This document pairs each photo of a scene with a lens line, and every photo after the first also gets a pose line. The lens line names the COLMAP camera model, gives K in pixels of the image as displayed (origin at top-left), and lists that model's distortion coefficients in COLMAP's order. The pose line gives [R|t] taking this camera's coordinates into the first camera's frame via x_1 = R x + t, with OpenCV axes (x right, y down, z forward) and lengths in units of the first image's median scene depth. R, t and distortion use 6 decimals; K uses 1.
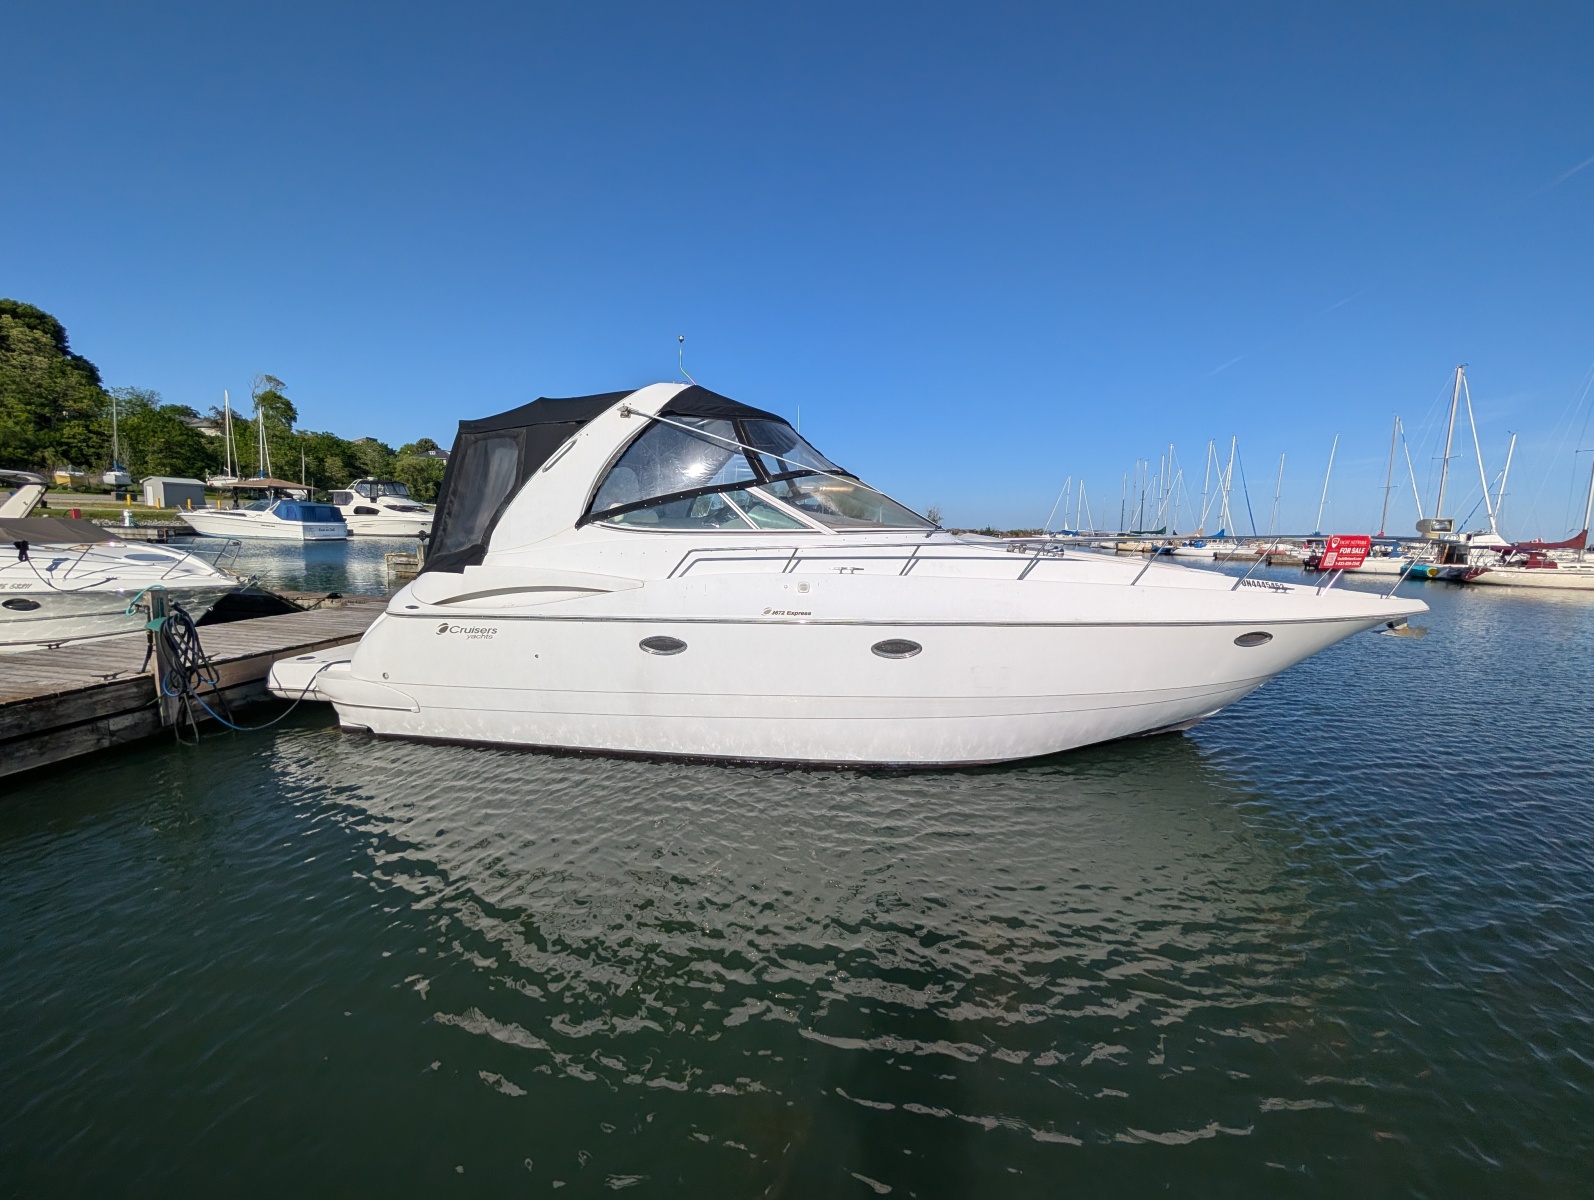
lens RADIAL K [[603.5, 0, 800.6], [0, 603.5, 600.5], [0, 0, 1]] dist [-0.001393, 0.001331]
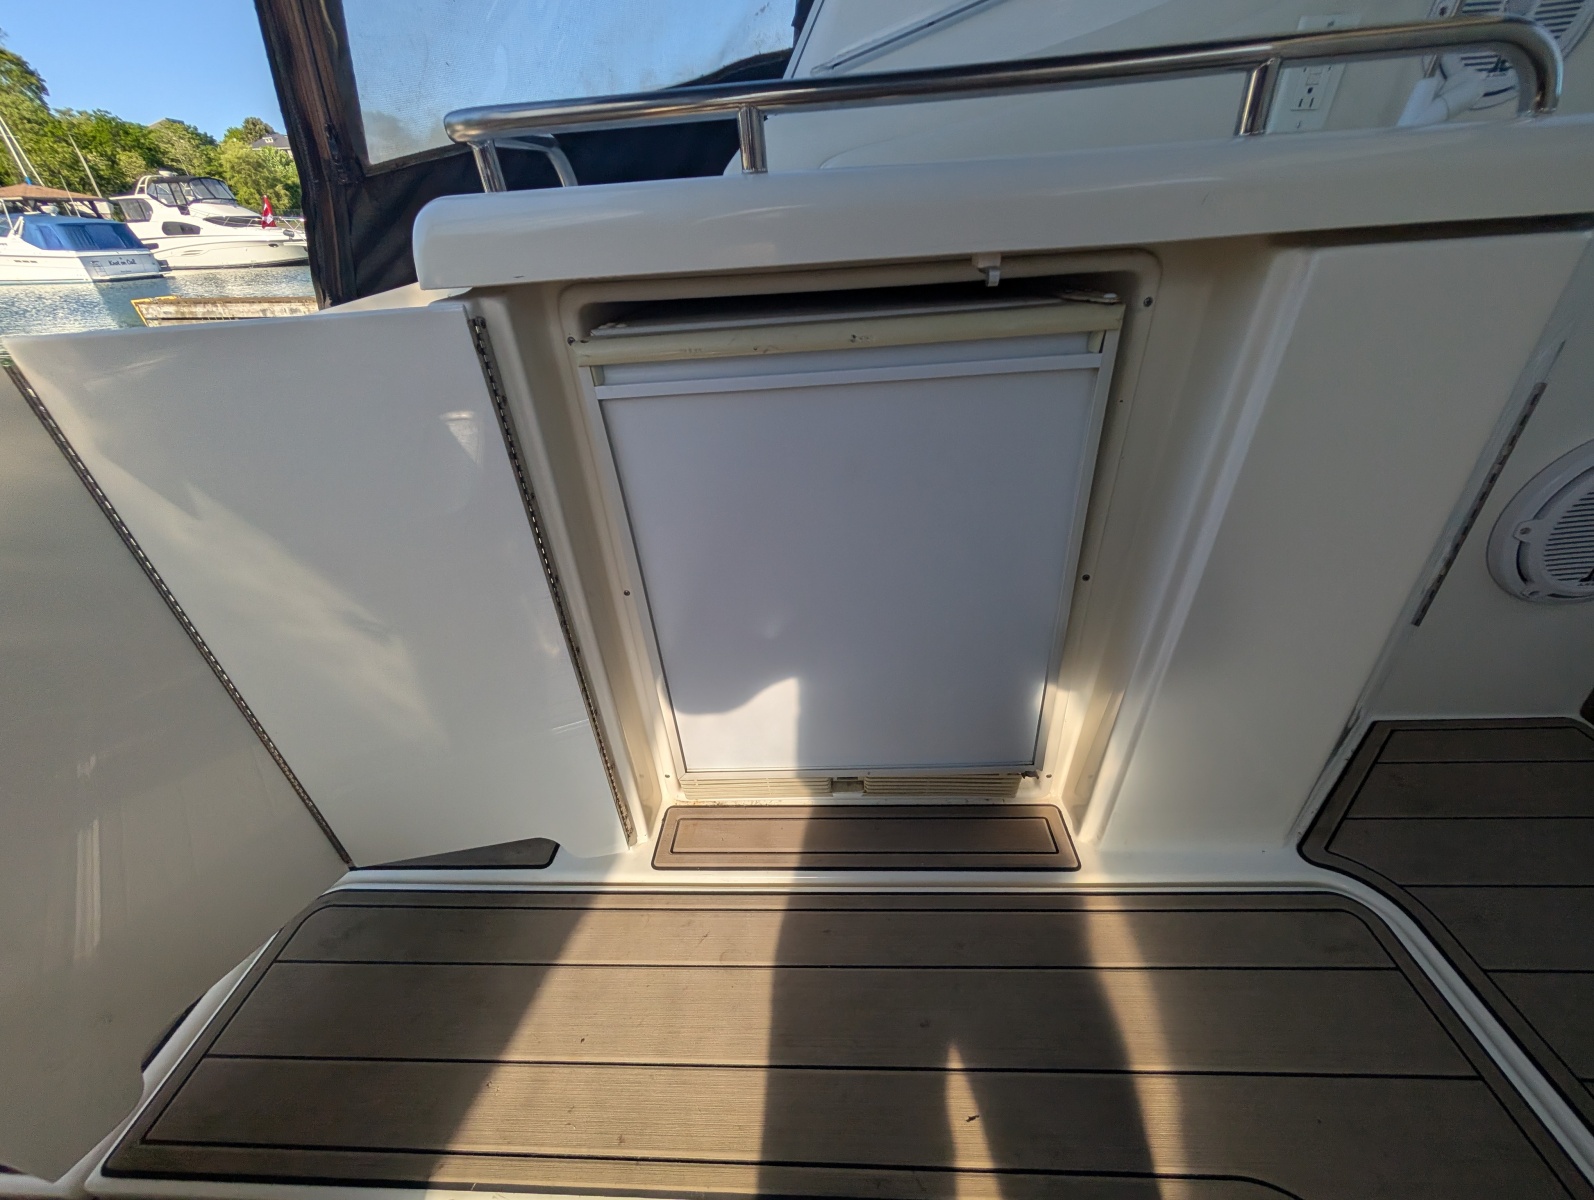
lens RADIAL K [[603.5, 0, 810.4], [0, 603.5, 594.0], [0, 0, 1]] dist [-0.001393, 0.001331]
pose [[0.995648, -0.086275, 0.035225, -0.052197], [0.063830, 0.906779, 0.416746, -0.009688], [-0.067897, -0.412684, 0.908340, 0.136214]]
